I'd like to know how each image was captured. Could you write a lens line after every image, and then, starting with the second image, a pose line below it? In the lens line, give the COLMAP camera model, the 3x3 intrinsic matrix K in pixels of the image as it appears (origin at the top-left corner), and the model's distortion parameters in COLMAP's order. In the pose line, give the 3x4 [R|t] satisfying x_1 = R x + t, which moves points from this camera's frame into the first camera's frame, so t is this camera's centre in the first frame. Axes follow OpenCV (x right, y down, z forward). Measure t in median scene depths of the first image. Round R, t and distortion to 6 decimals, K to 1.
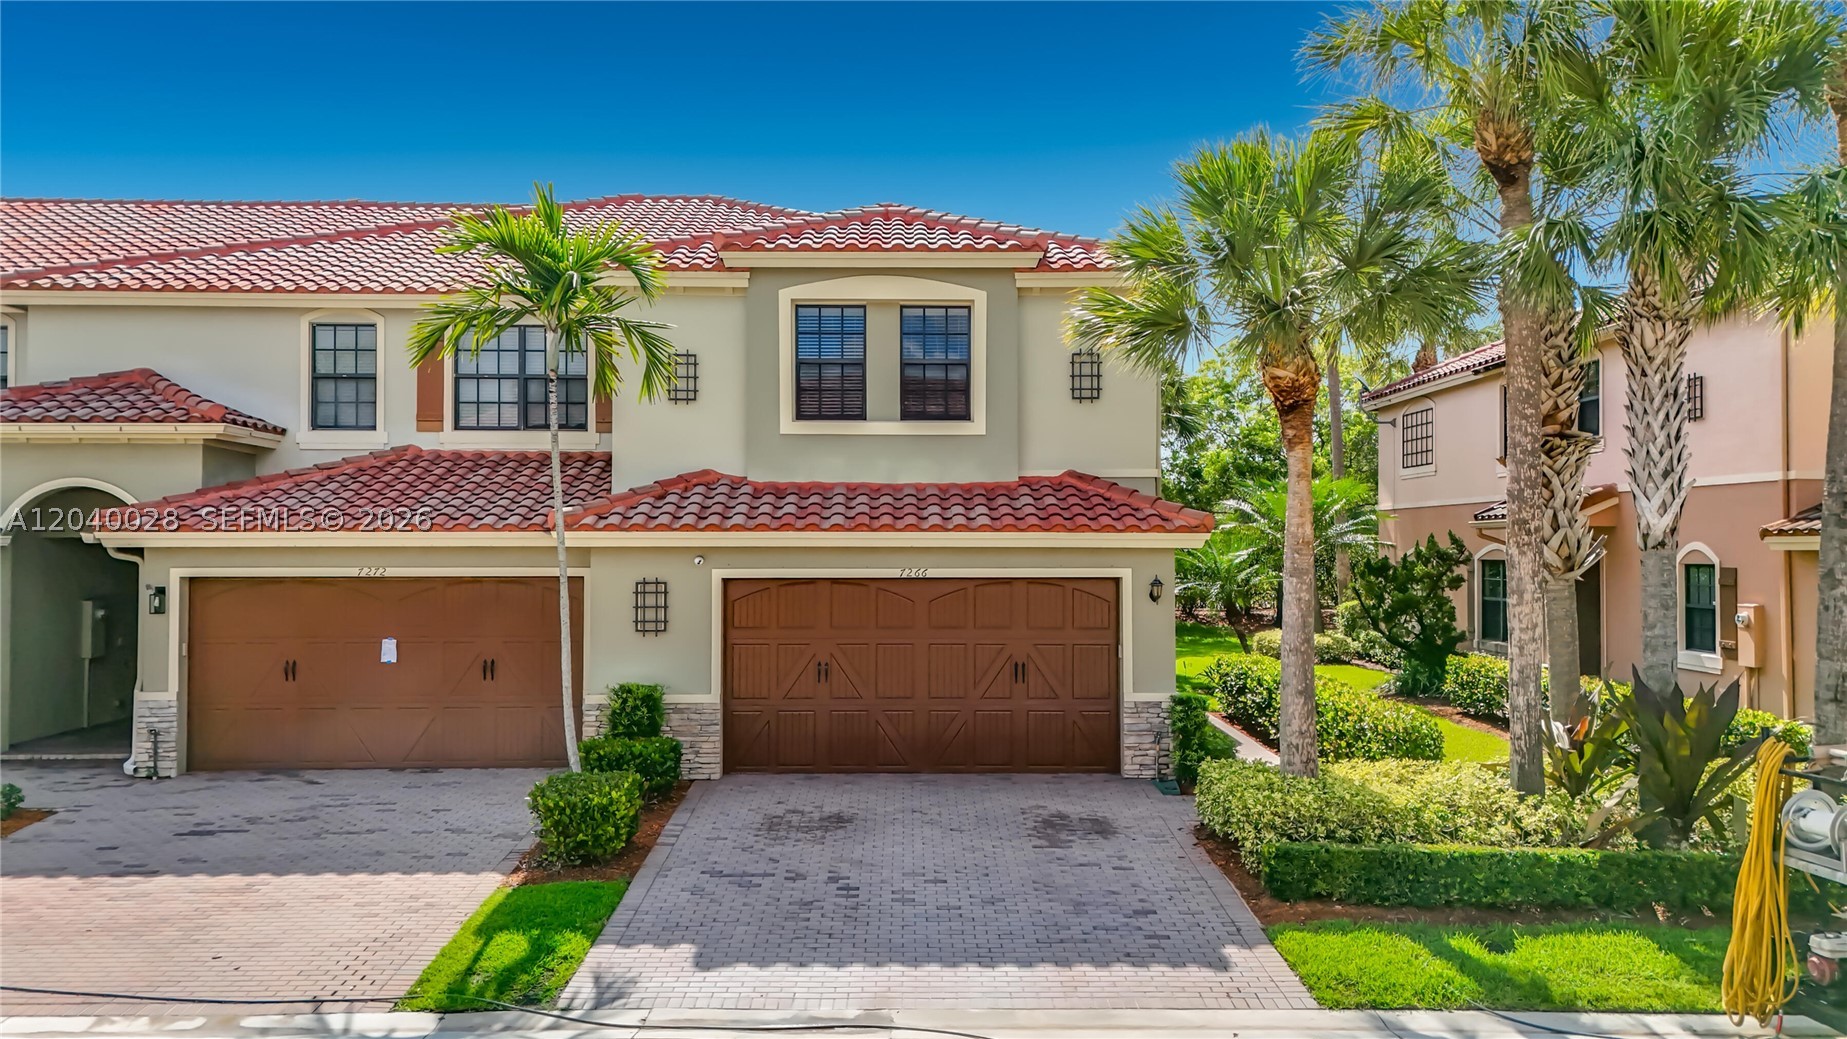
lens RADIAL K [[1372.2, 0, 916.4], [0, 1372.2, 581.2], [0, 0, 1]] dist [0.052941, -0.022500]
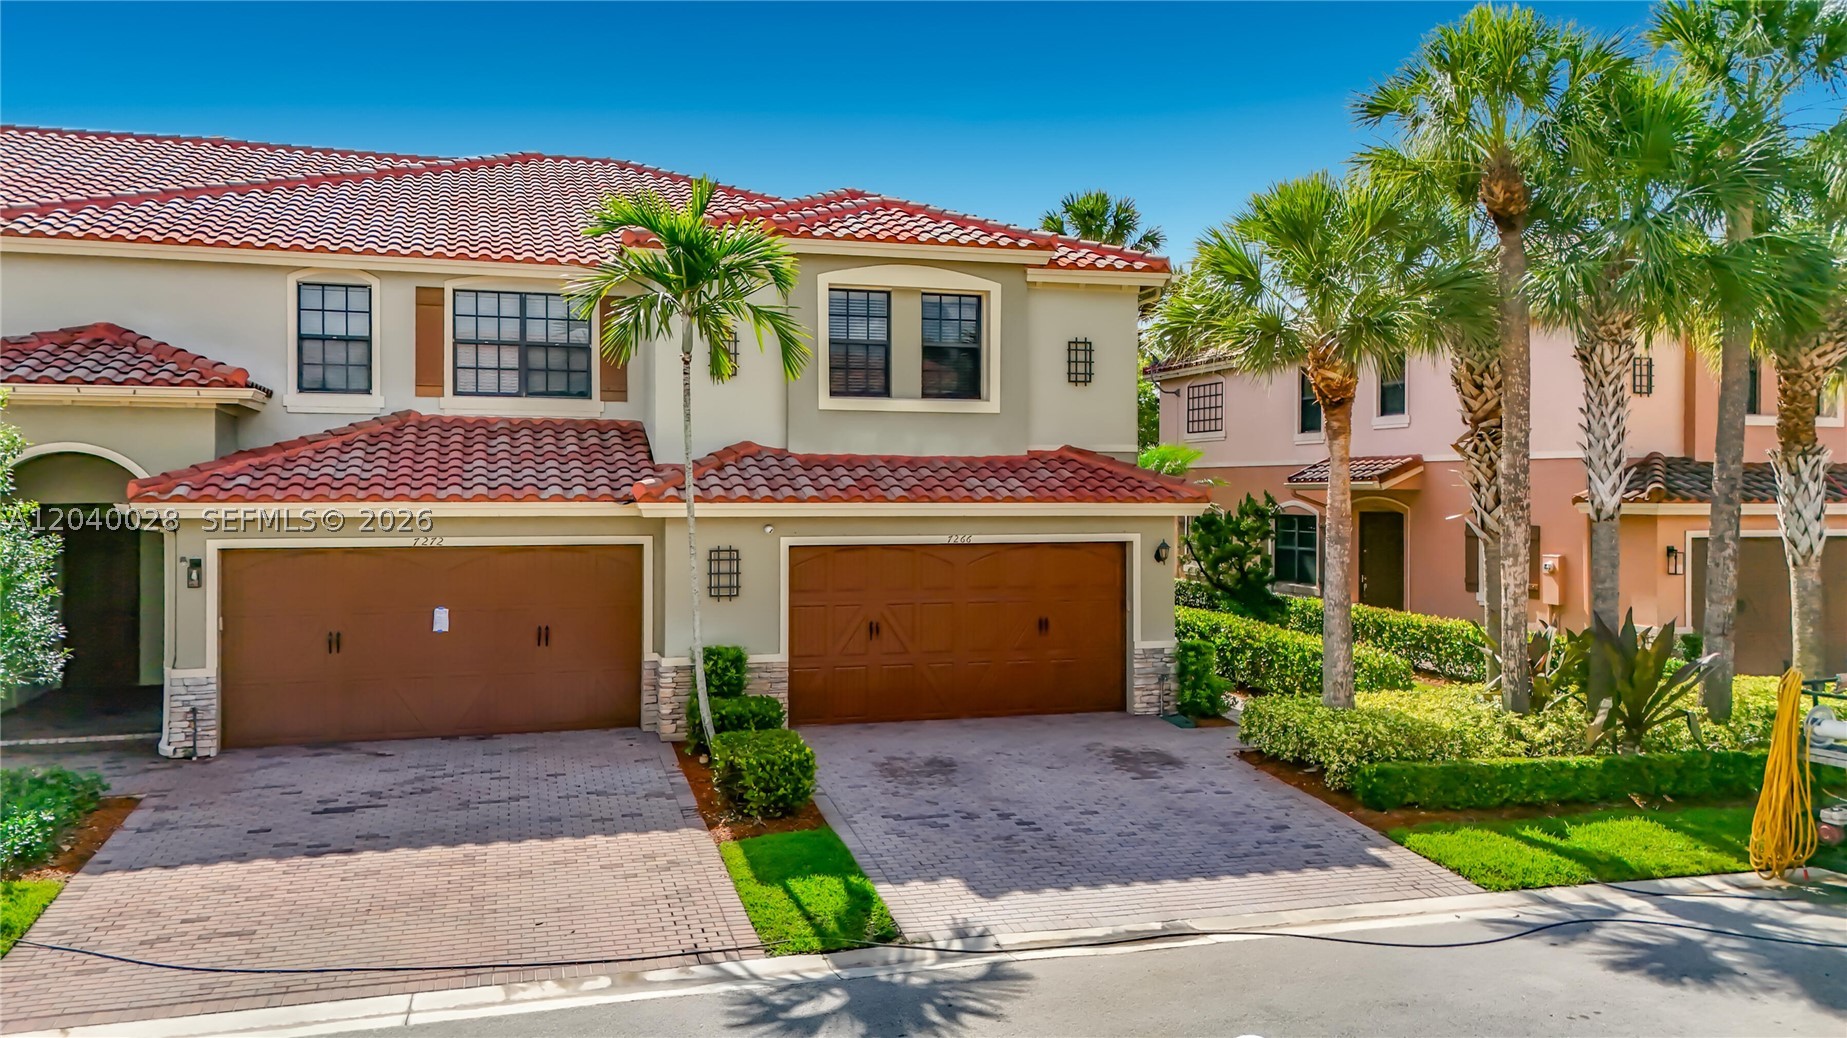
lens RADIAL K [[1372.2, 0, 860.5], [0, 1372.2, 543.4], [0, 0, 1]] dist [0.052941, -0.022500]
pose [[0.963967, -0.010675, 0.265809, -0.374112], [0.005295, 0.999767, 0.020949, -0.025976], [-0.265970, -0.018787, 0.963798, -0.045537]]
